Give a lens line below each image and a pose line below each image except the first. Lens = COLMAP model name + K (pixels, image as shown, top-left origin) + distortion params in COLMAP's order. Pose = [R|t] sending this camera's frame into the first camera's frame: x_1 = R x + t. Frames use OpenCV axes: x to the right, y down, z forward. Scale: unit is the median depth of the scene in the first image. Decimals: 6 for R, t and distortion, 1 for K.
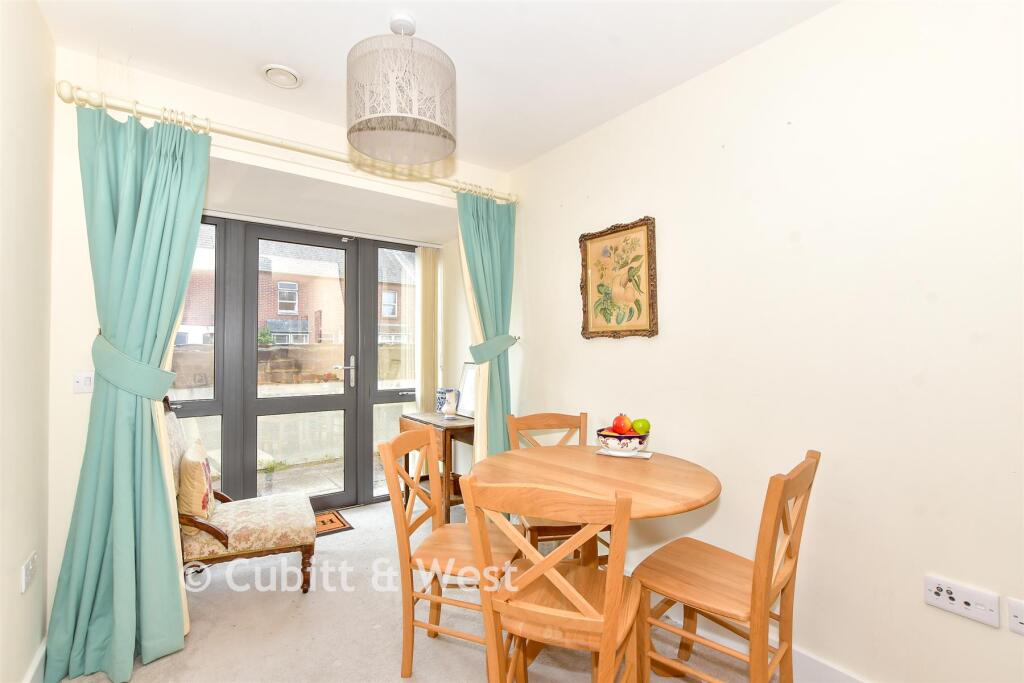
lens RADIAL K [[446.4, 0, 516.7], [0, 446.4, 341.1], [0, 0, 1]] dist [-0.000483, 0.000297]
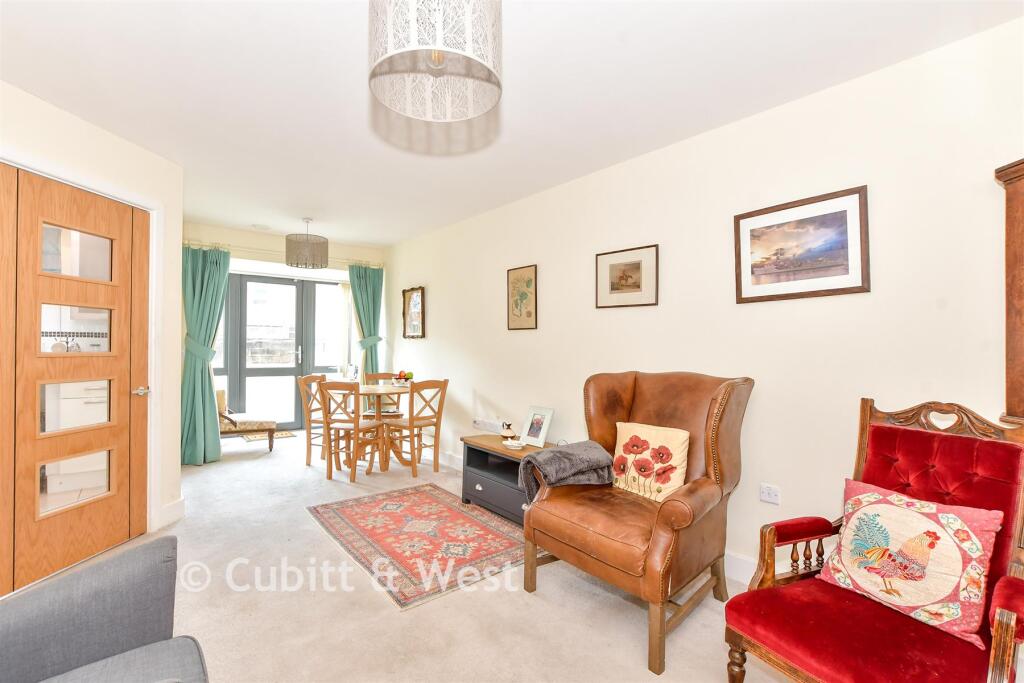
lens RADIAL K [[446.4, 0, 507.2], [0, 446.4, 343.4], [0, 0, 1]] dist [-0.000483, 0.000297]
pose [[0.999360, 0.015475, 0.032256, 0.485842], [-0.015959, 0.999763, 0.014795, -0.019298], [-0.032019, -0.015300, 0.999370, -0.973165]]
